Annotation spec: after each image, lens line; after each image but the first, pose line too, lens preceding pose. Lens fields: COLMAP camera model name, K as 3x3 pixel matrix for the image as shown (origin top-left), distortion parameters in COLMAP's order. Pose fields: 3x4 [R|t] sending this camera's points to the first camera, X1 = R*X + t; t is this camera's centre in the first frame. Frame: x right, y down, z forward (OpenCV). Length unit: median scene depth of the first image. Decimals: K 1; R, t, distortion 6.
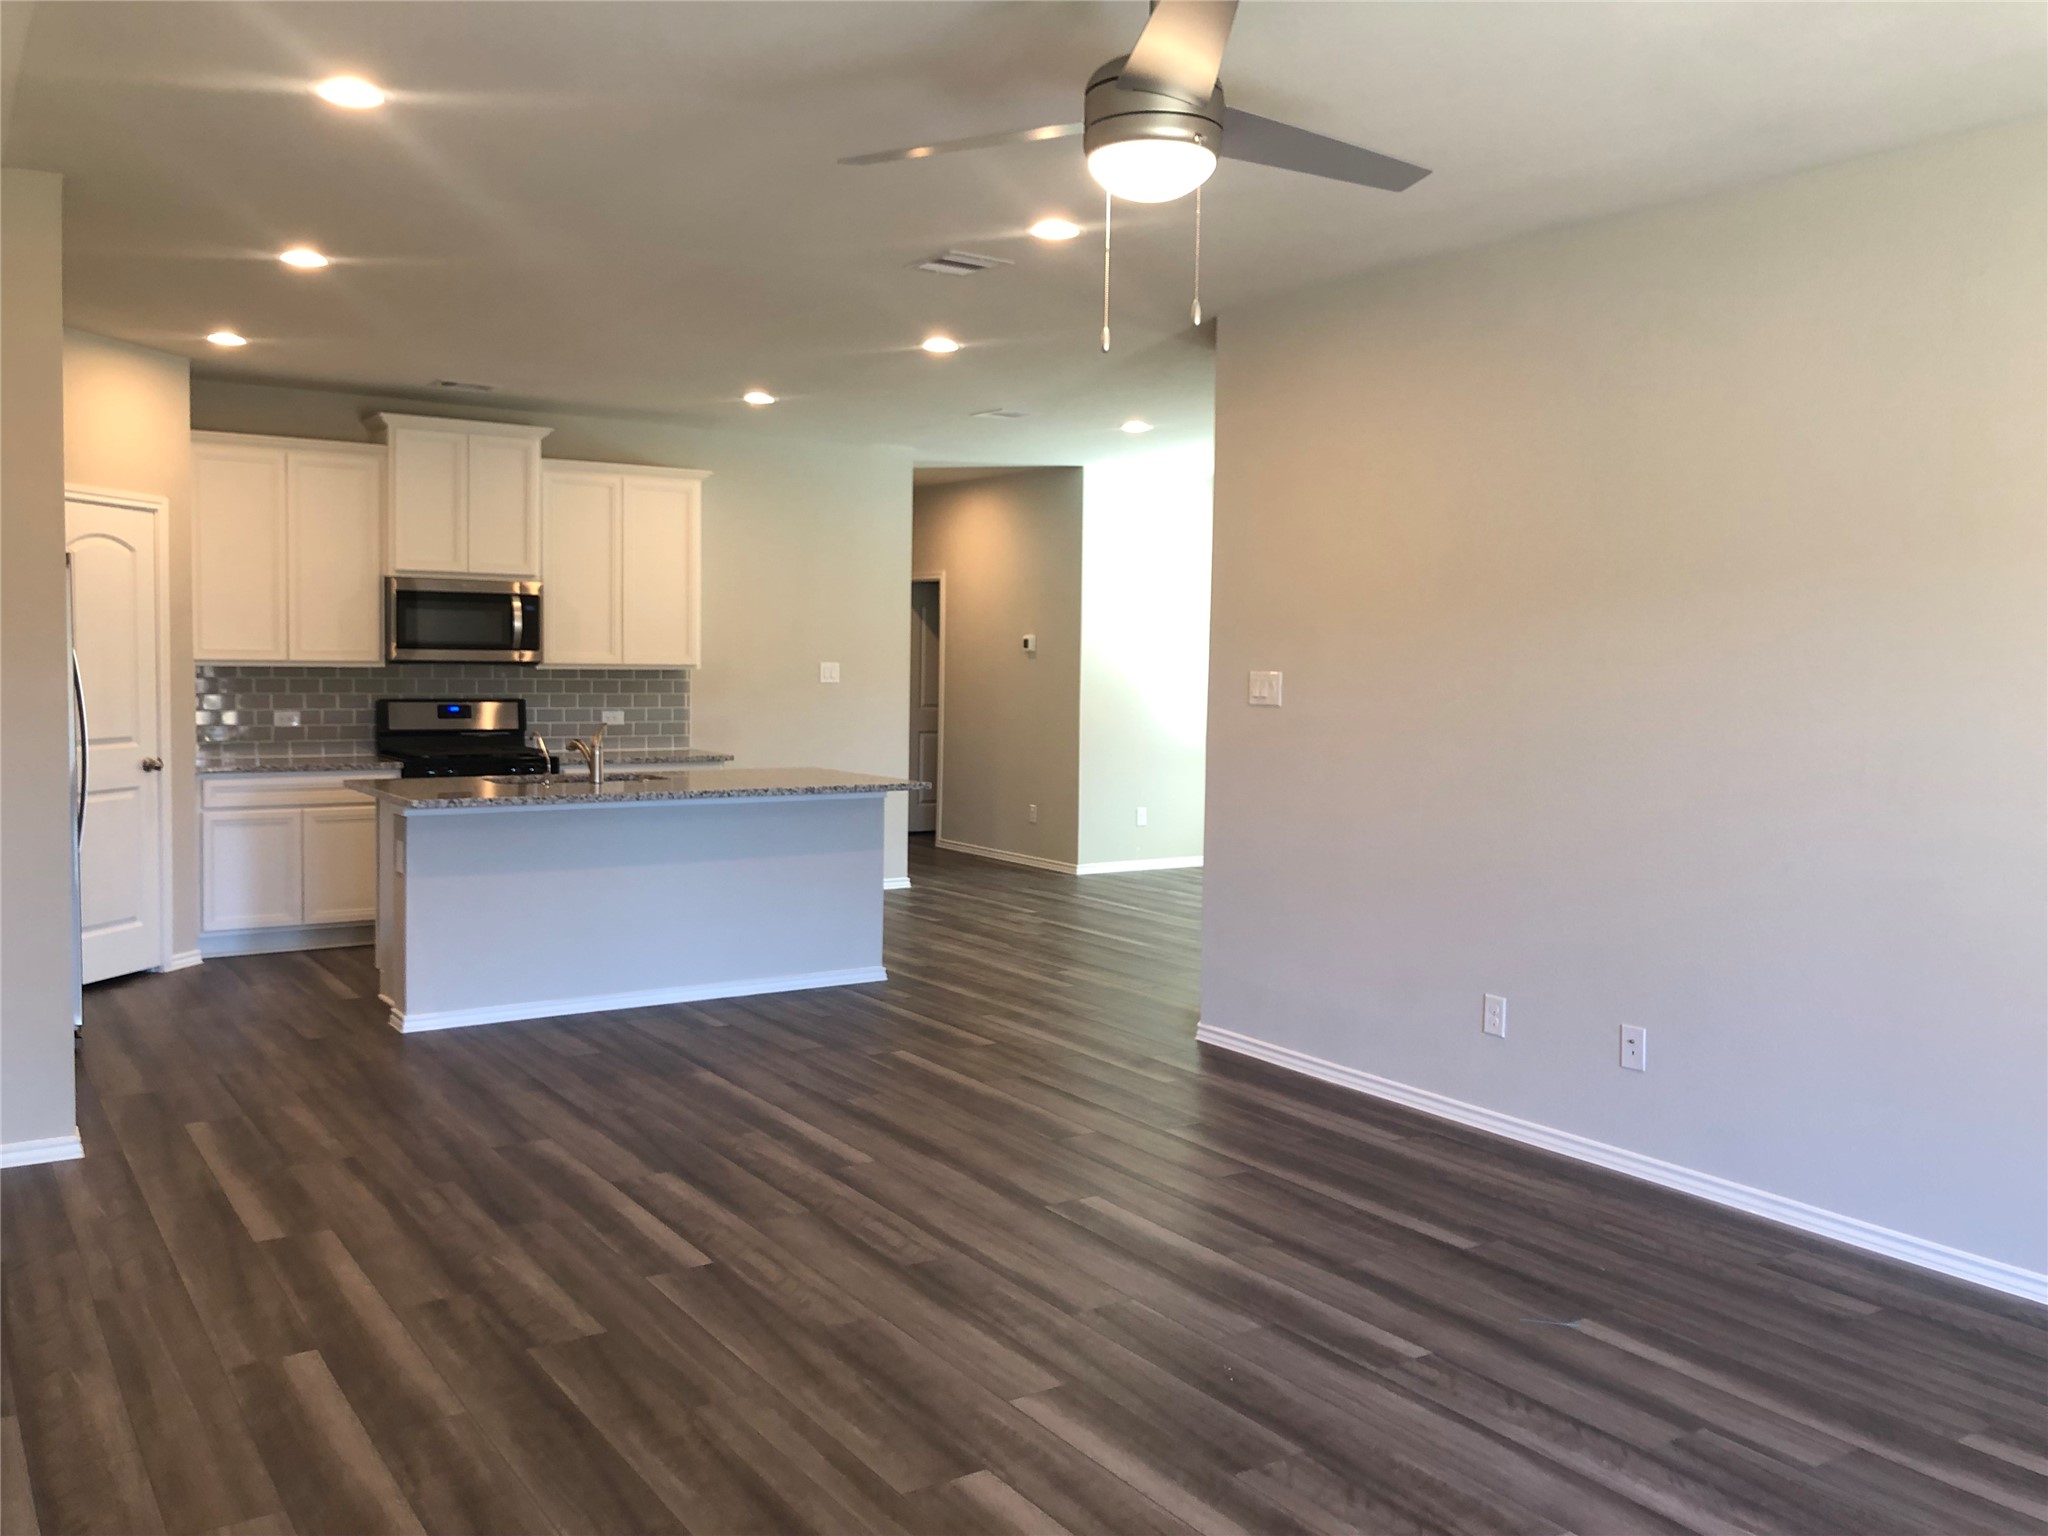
lens RADIAL K [[1737.8, 0, 1022.3], [0, 1737.8, 767.3], [0, 0, 1]] dist [0.039821, -0.009195]
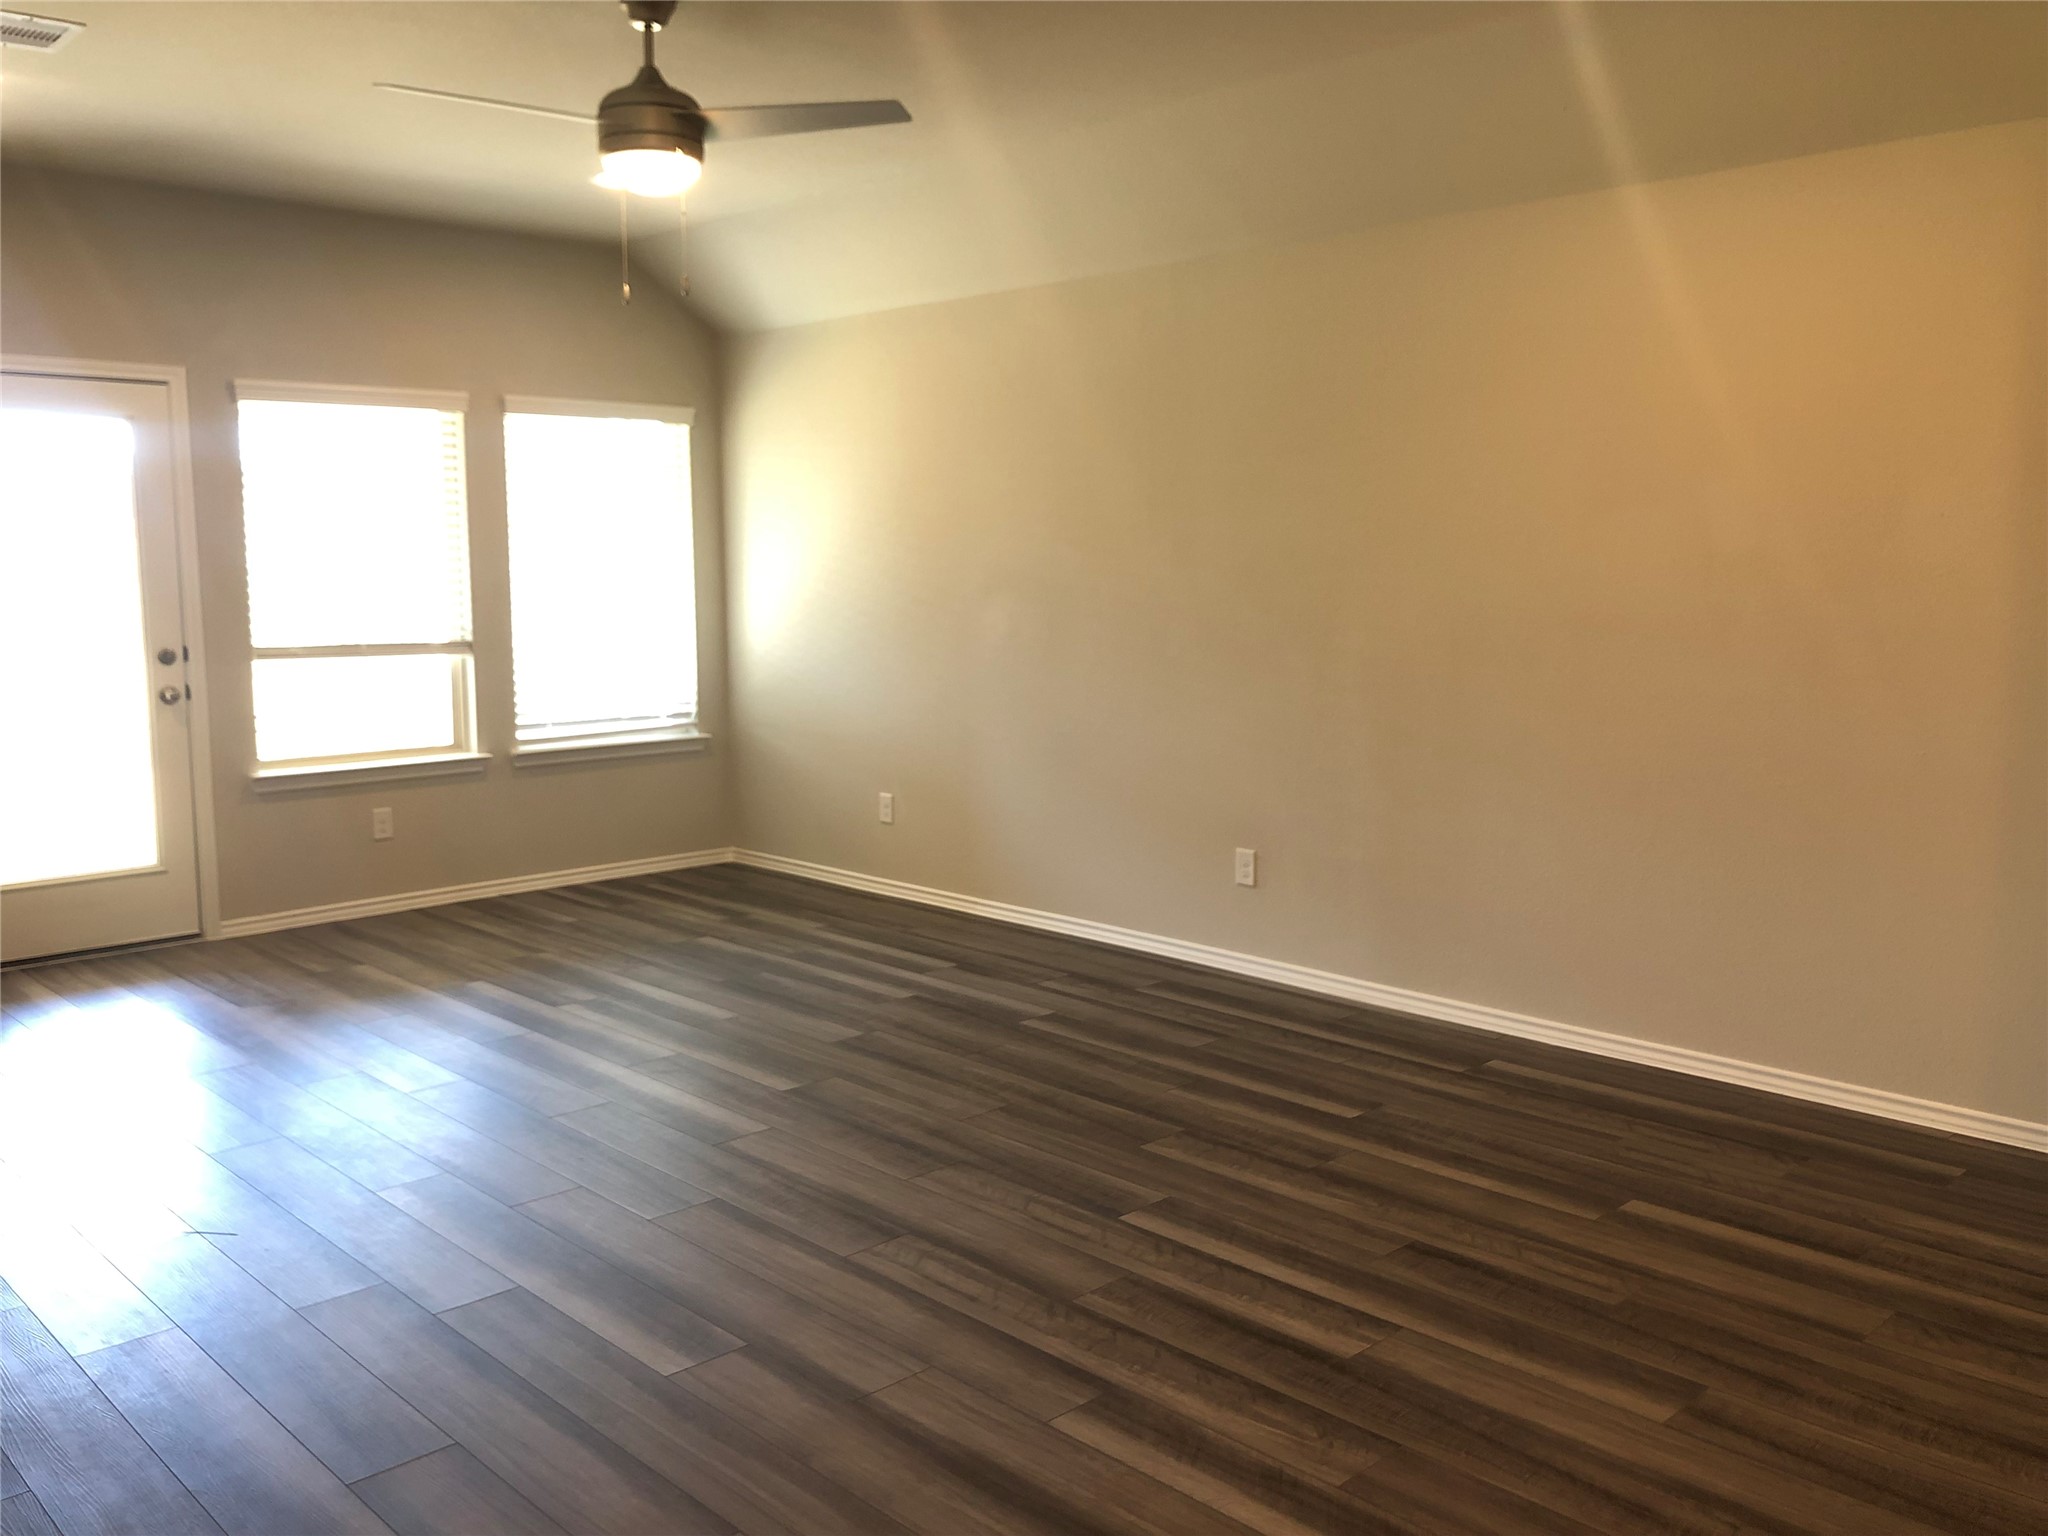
lens RADIAL K [[1737.8, 0, 1022.4], [0, 1737.8, 767.7], [0, 0, 1]] dist [0.039821, -0.009195]
pose [[-0.983889, 0.013597, -0.178264, 0.028684], [-0.020167, 0.982299, 0.186231, -0.111065], [0.177640, 0.186825, -0.966199, 1.833040]]
